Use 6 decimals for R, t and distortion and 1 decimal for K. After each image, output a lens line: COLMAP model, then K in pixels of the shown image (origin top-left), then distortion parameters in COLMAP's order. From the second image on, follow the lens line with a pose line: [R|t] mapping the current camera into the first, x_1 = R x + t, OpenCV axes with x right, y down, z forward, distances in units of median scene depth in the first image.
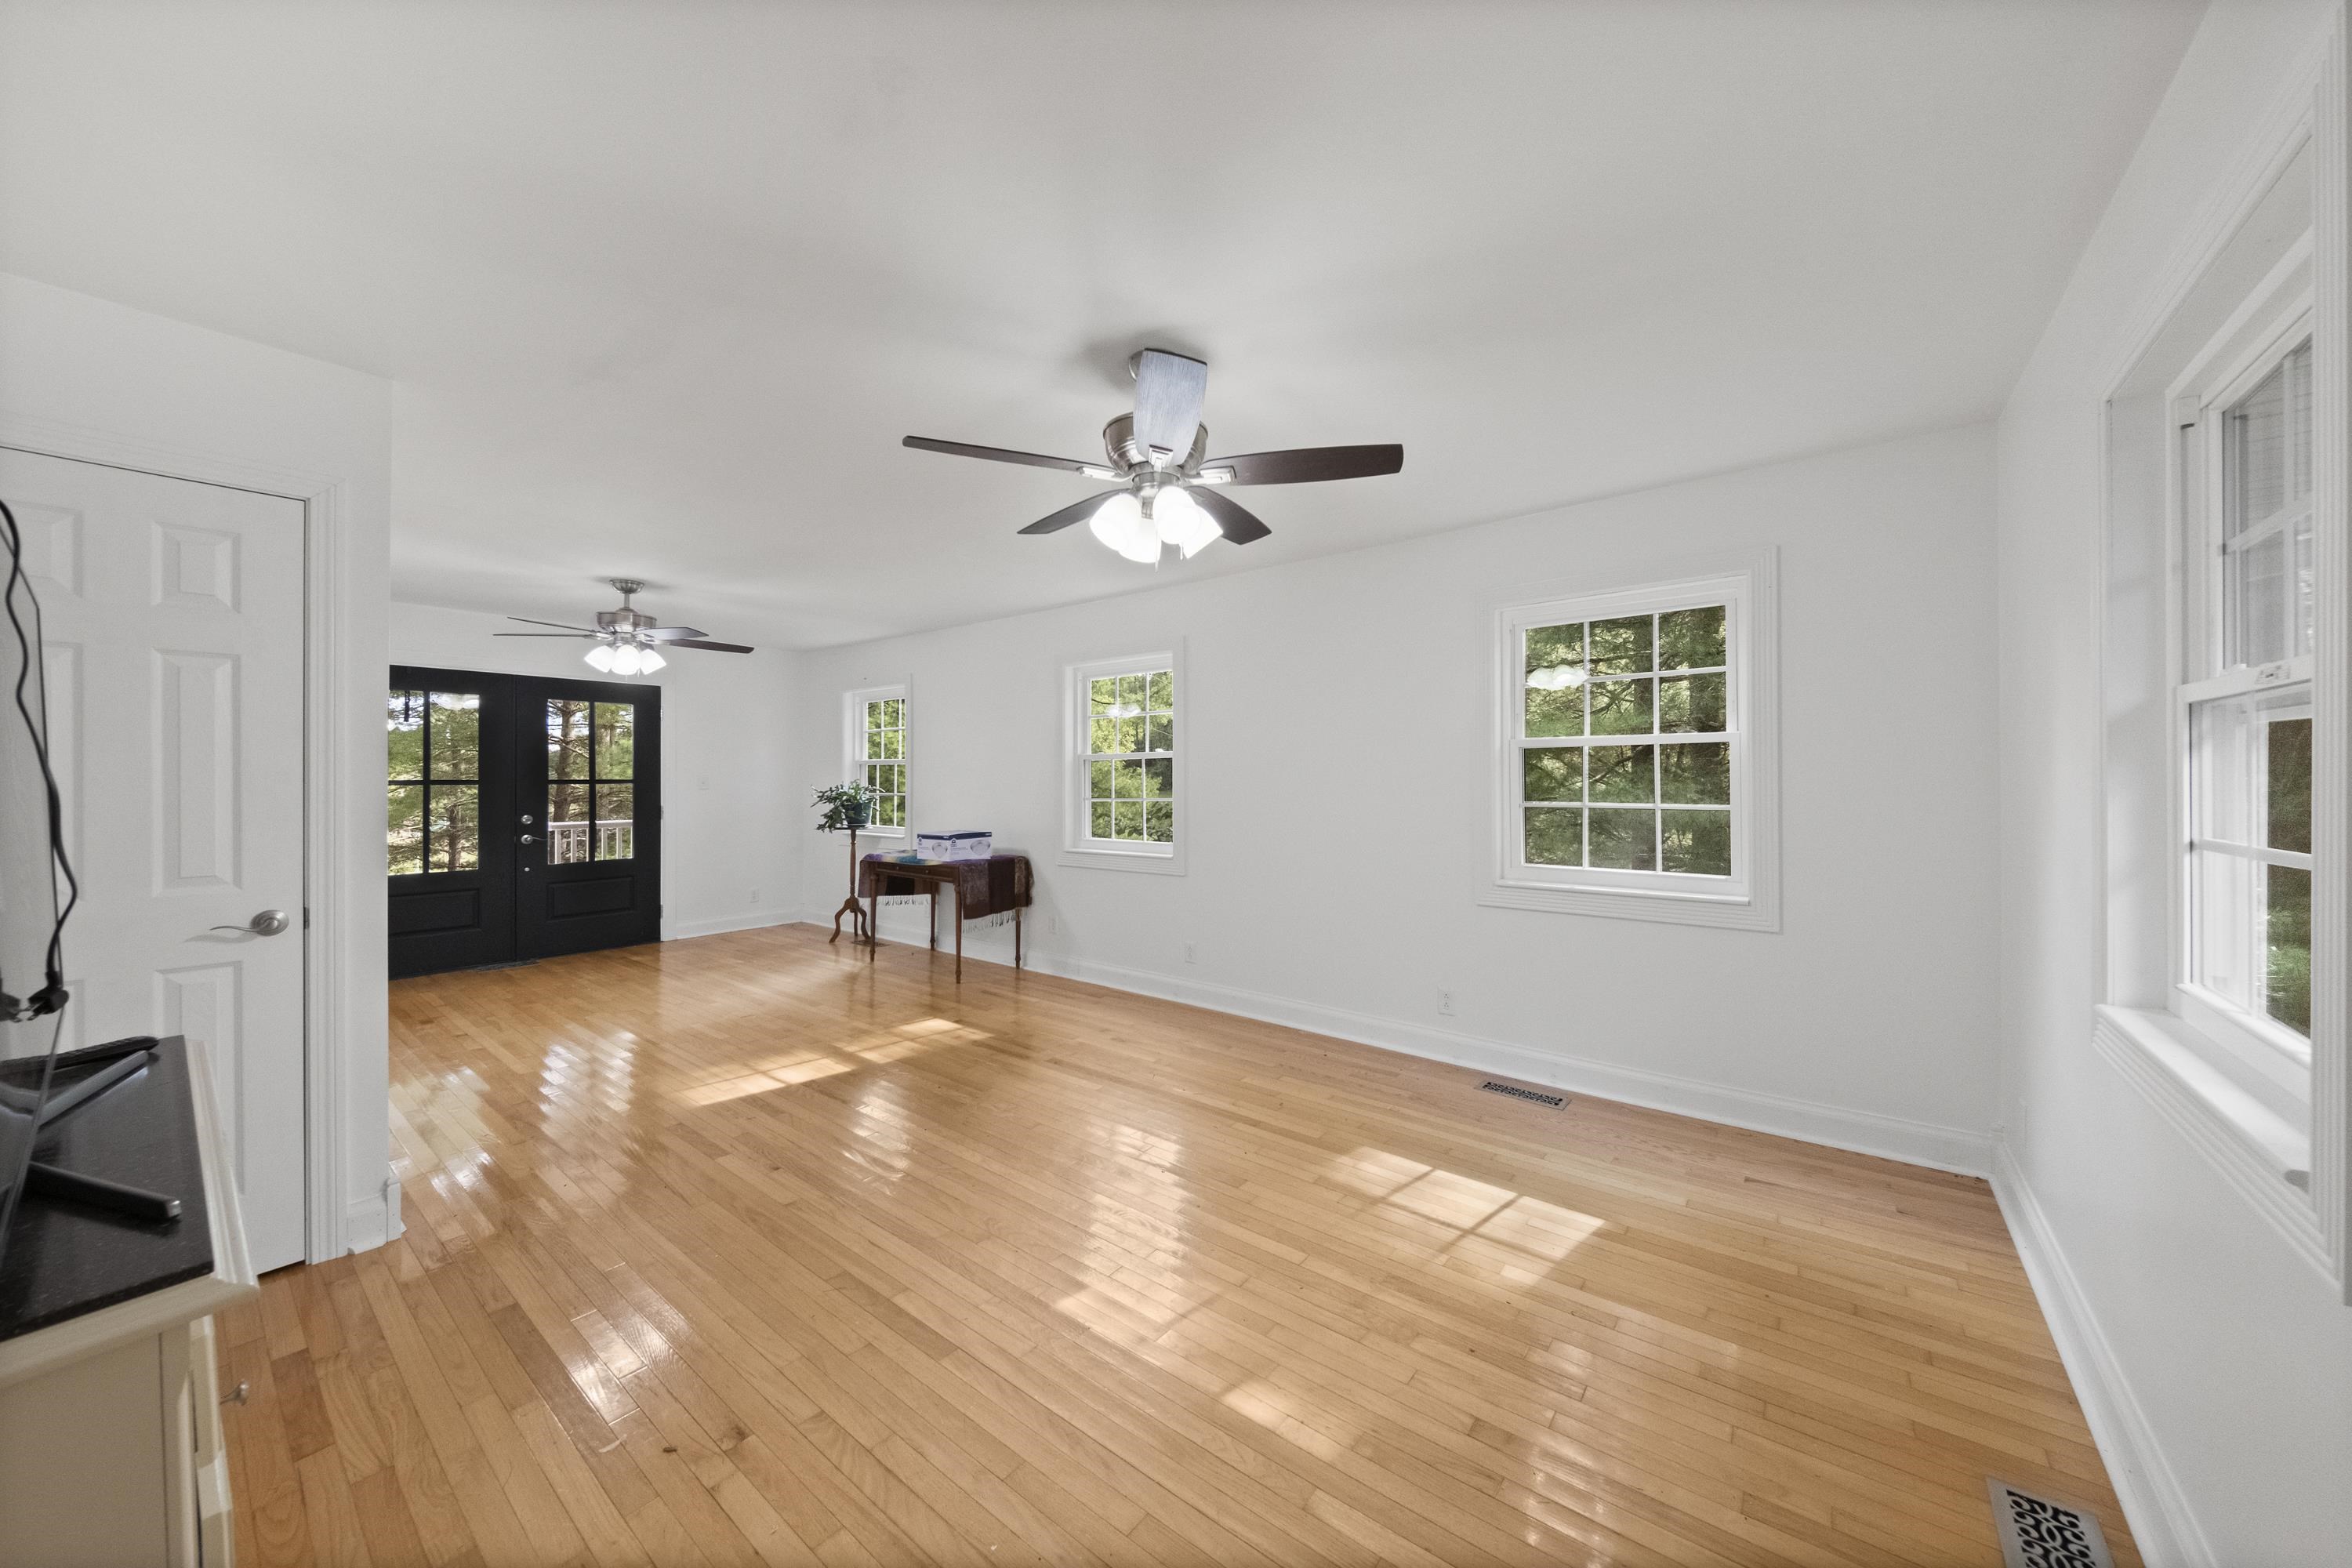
lens RADIAL K [[810.6, 0, 1174.1], [0, 810.6, 771.7], [0, 0, 1]] dist [0.052909, -0.030333]
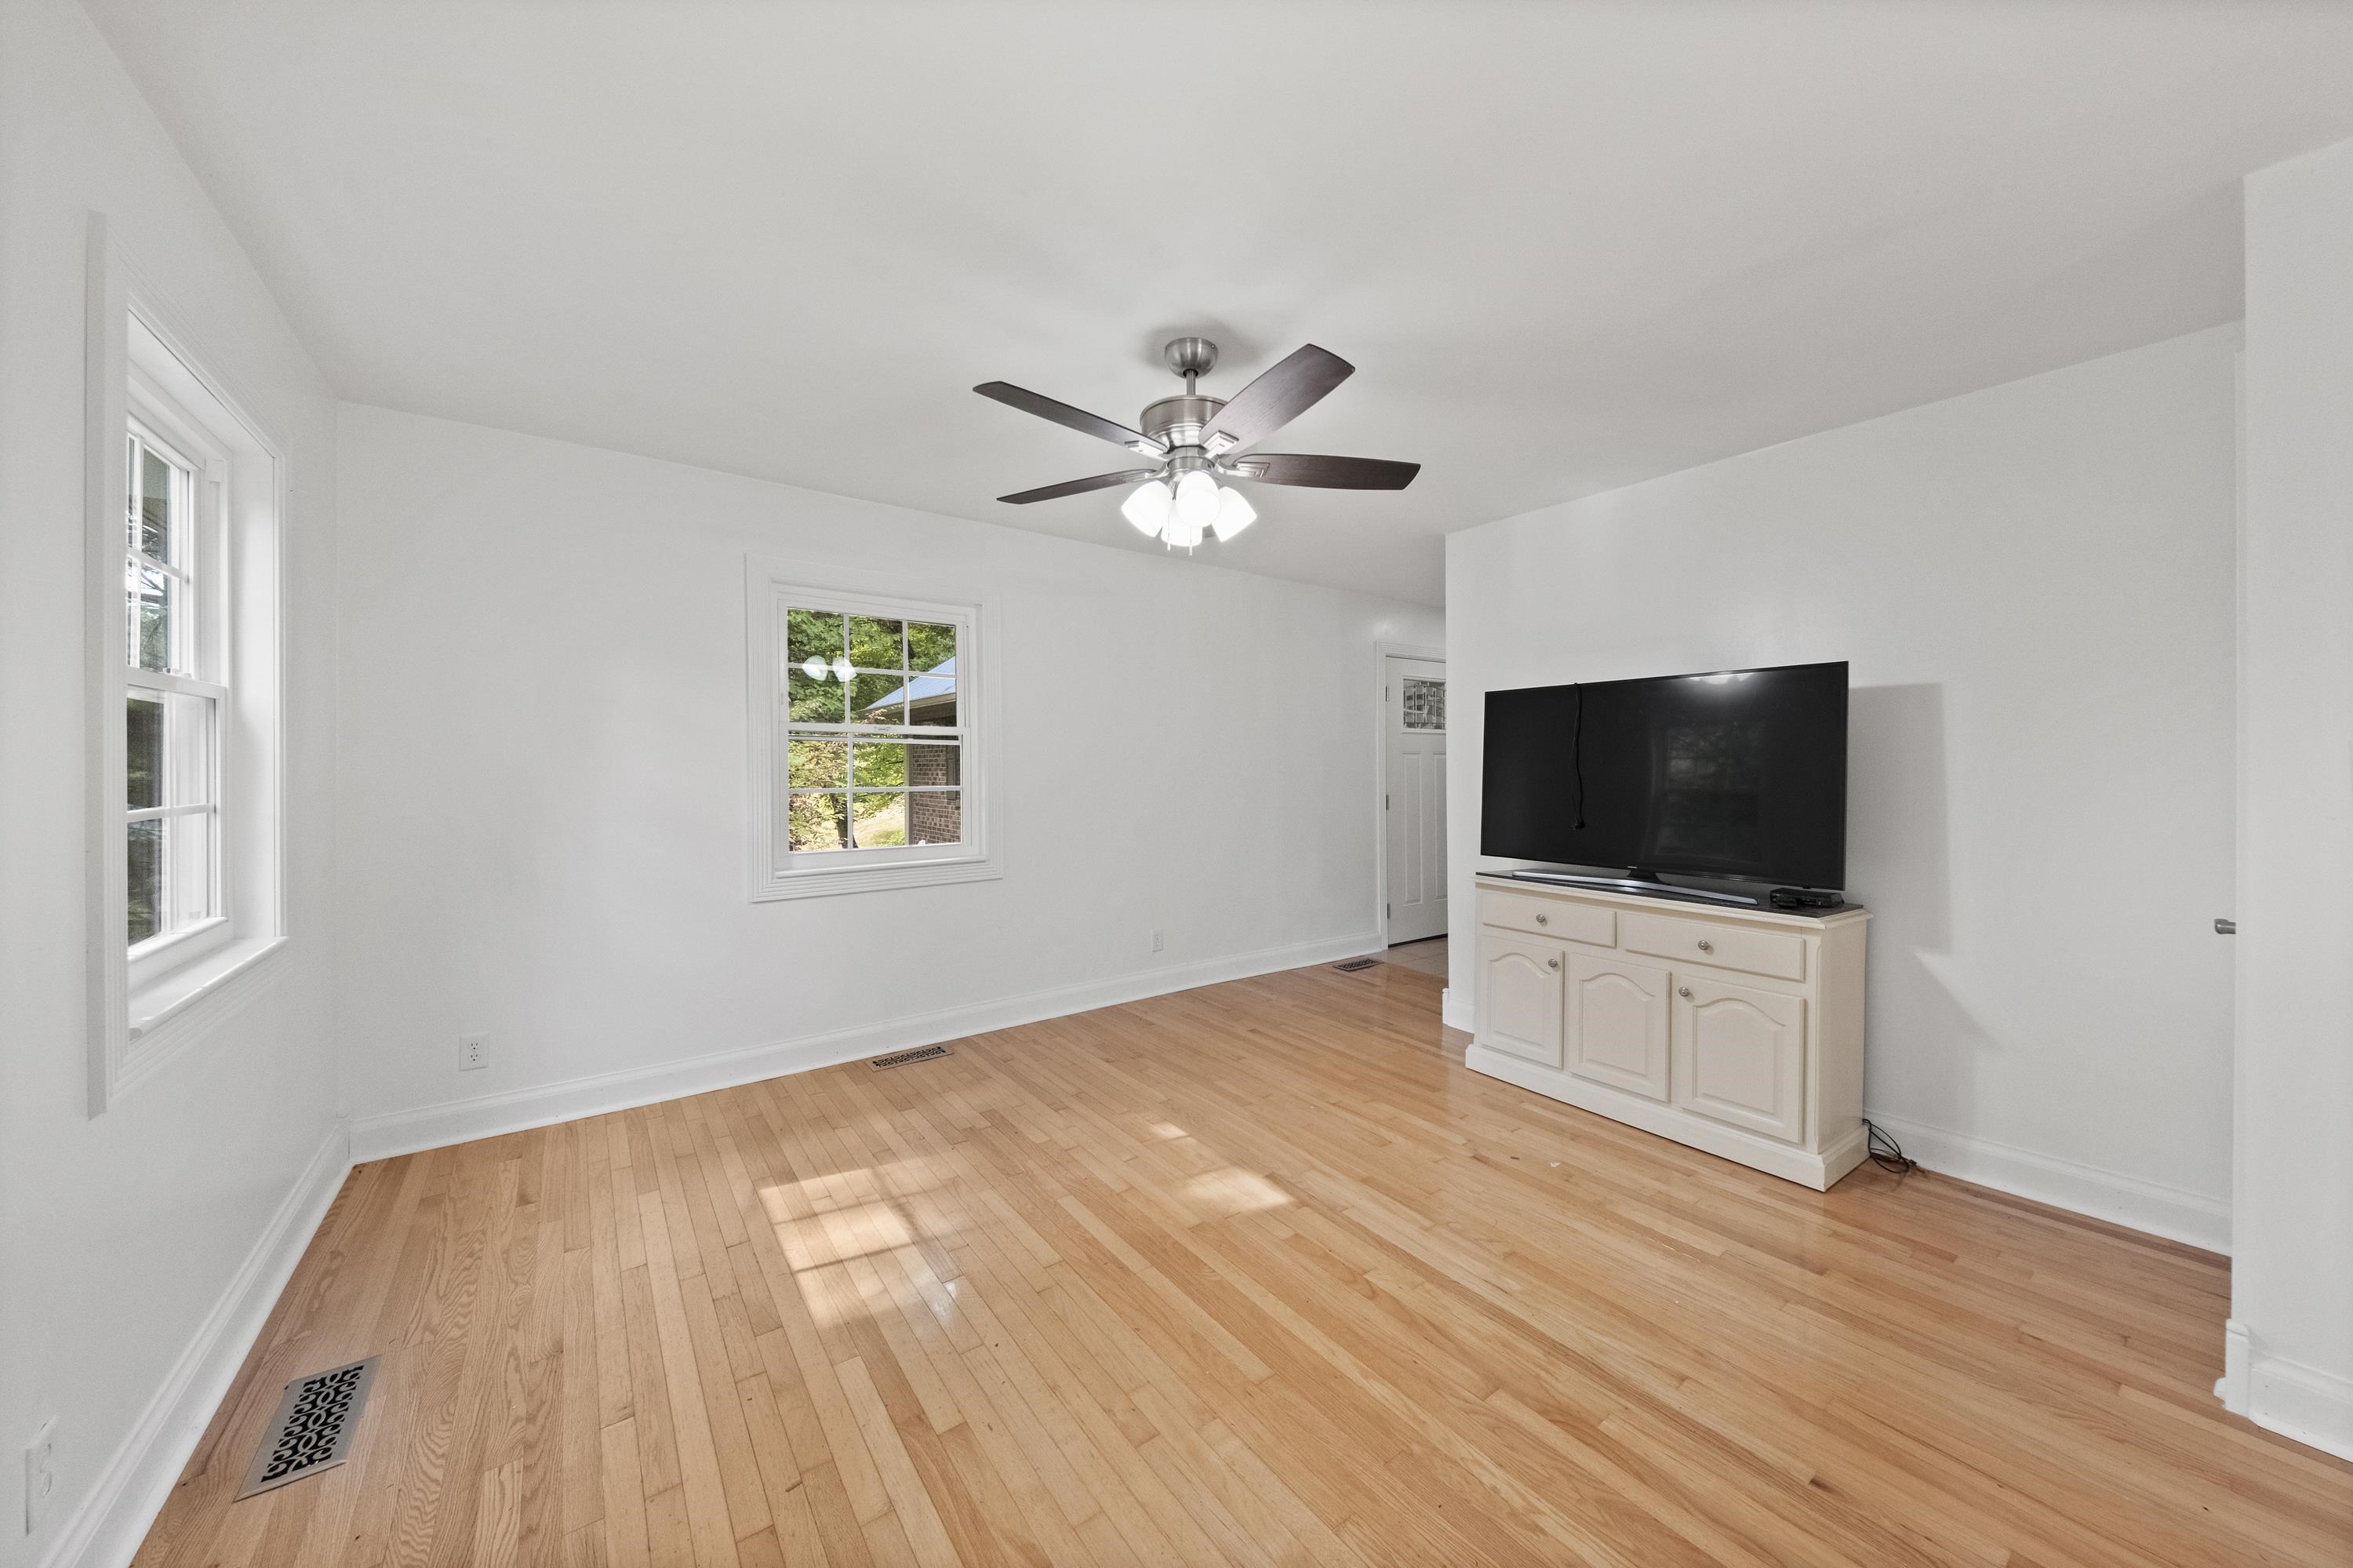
lens RADIAL K [[811.0, 0, 1174.6], [0, 811.0, 771.7], [0, 0, 1]] dist [0.052909, -0.030333]
pose [[-0.963139, -0.000091, 0.269005, -0.171084], [-0.000813, 0.999996, -0.002573, 0.018065], [-0.269004, -0.002697, -0.963135, 1.253588]]
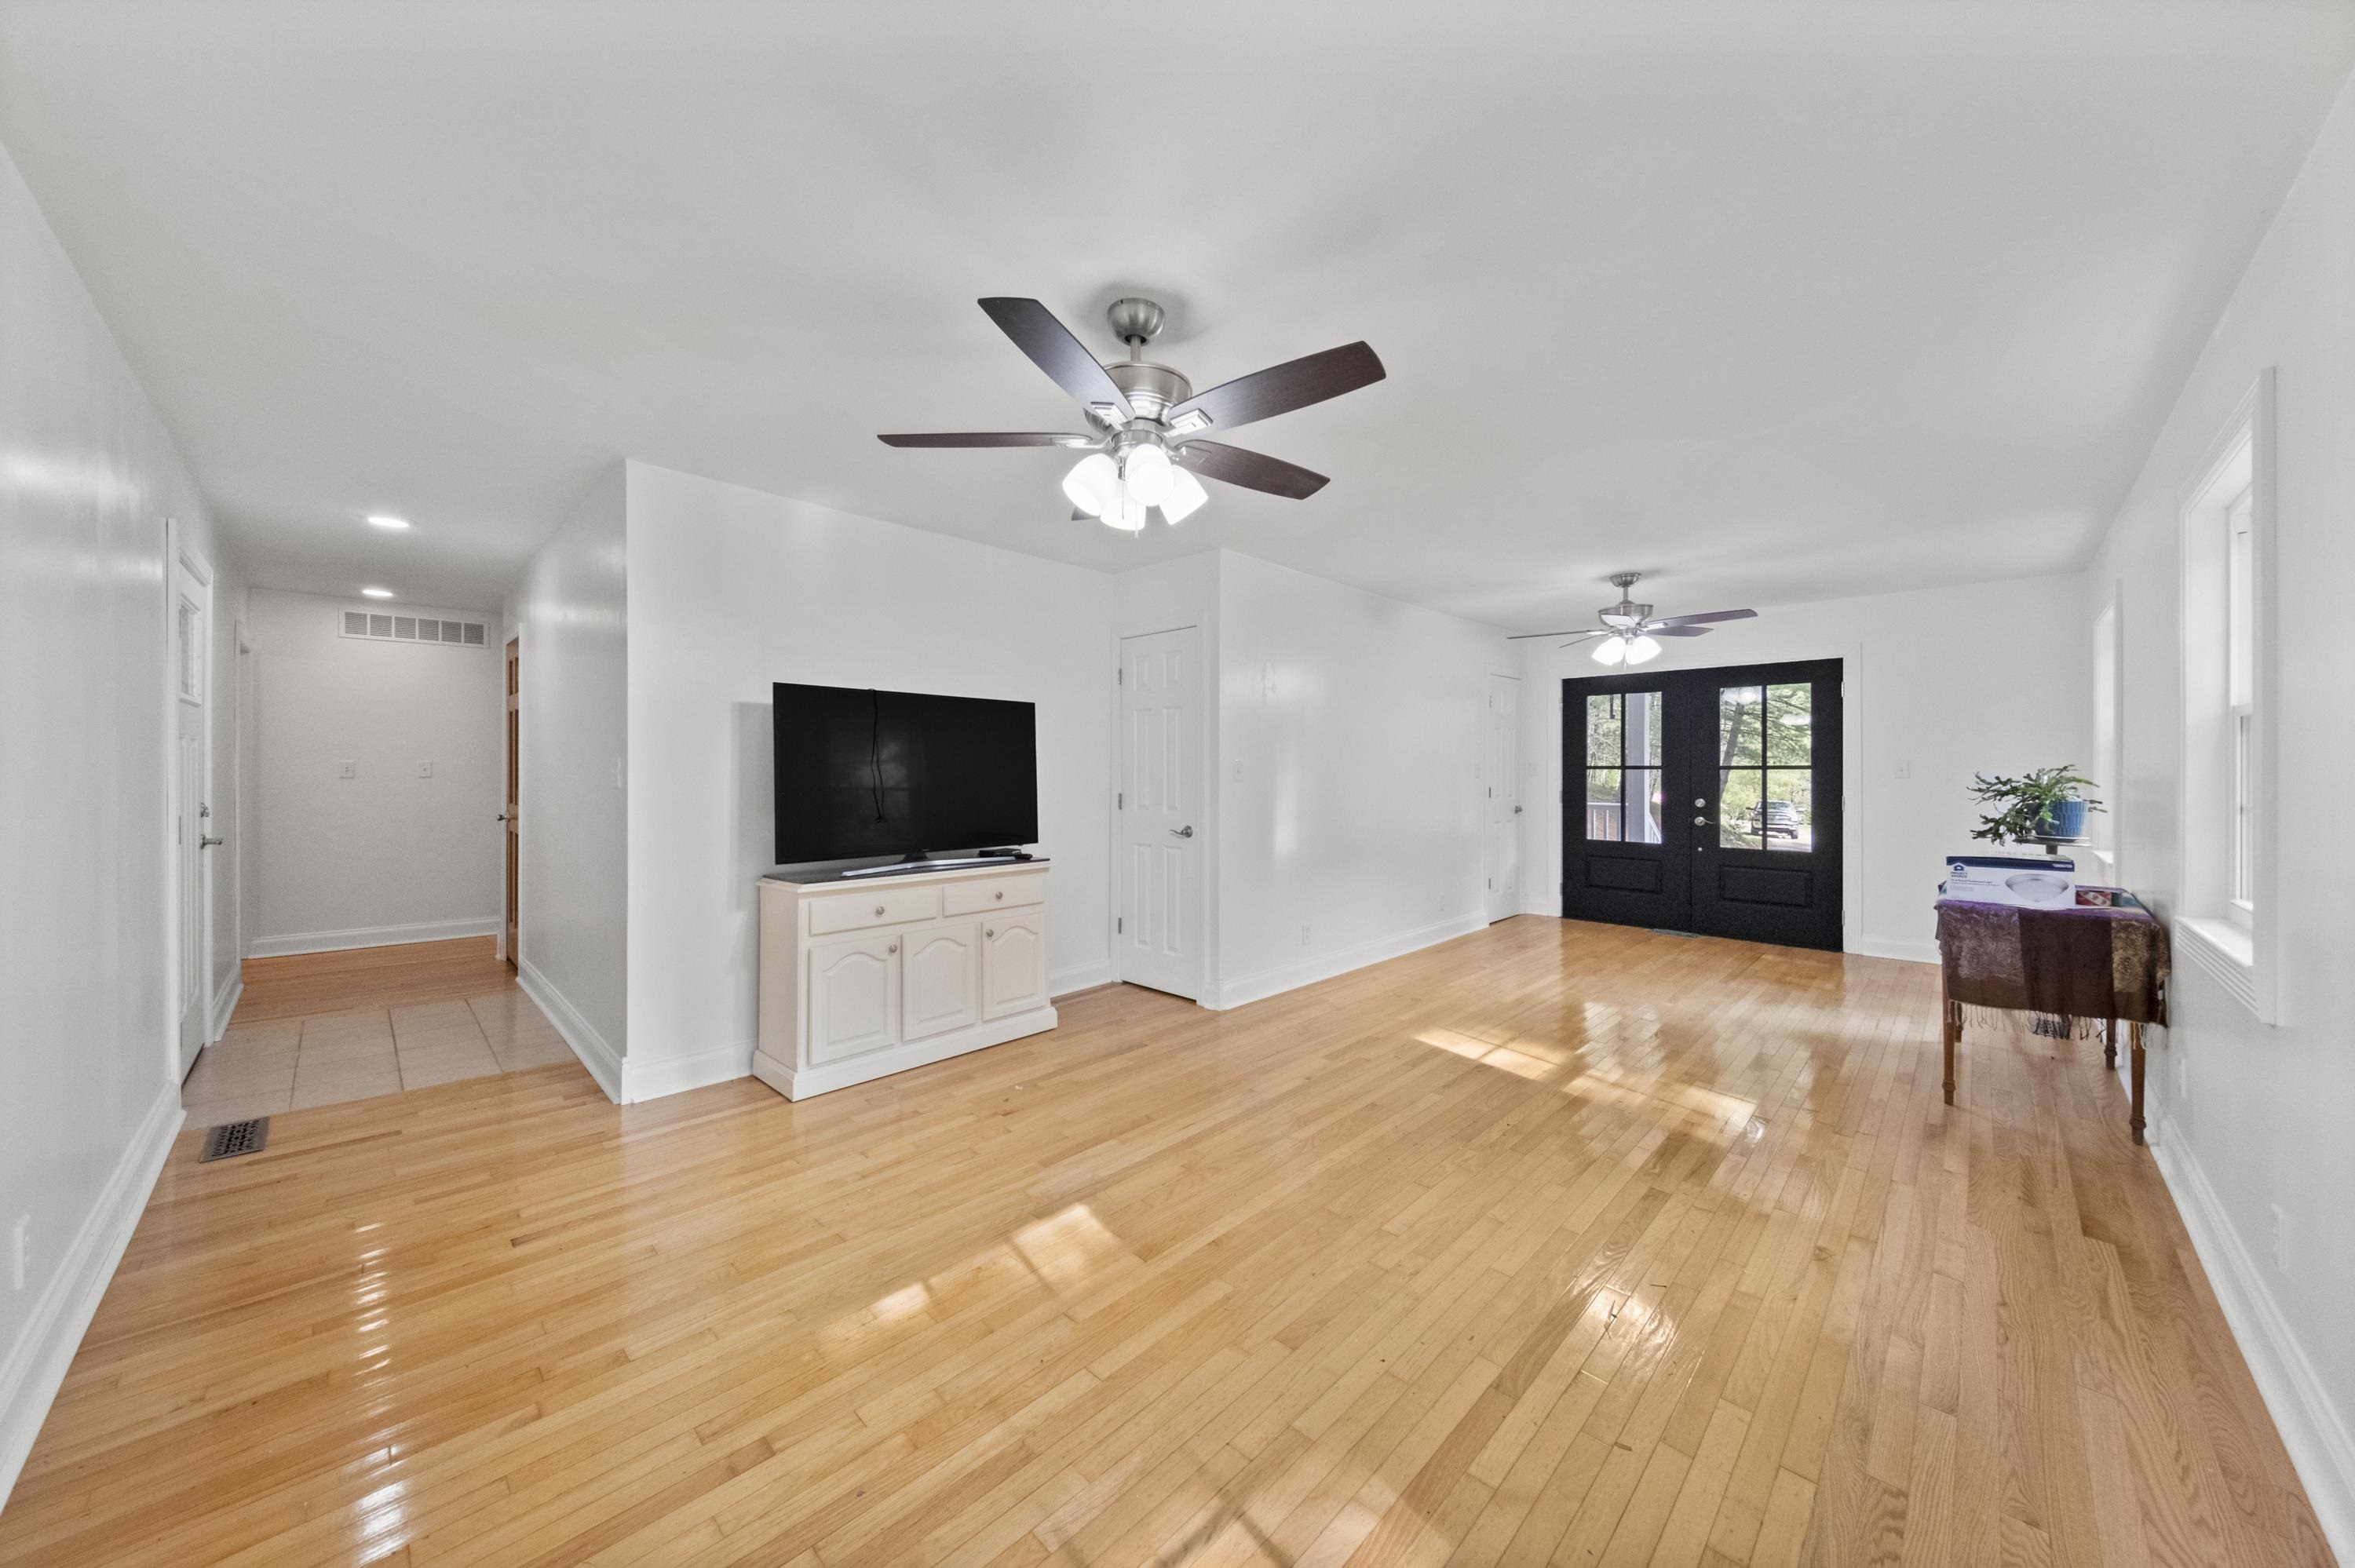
lens RADIAL K [[811.5, 0, 1175.6], [0, 811.5, 771.7], [0, 0, 1]] dist [0.052909, -0.030333]
pose [[-0.109293, 0.005723, -0.993993, 0.573867], [0.005614, 0.999971, 0.005140, 0.013864], [0.993994, -0.005018, -0.109322, 0.725649]]
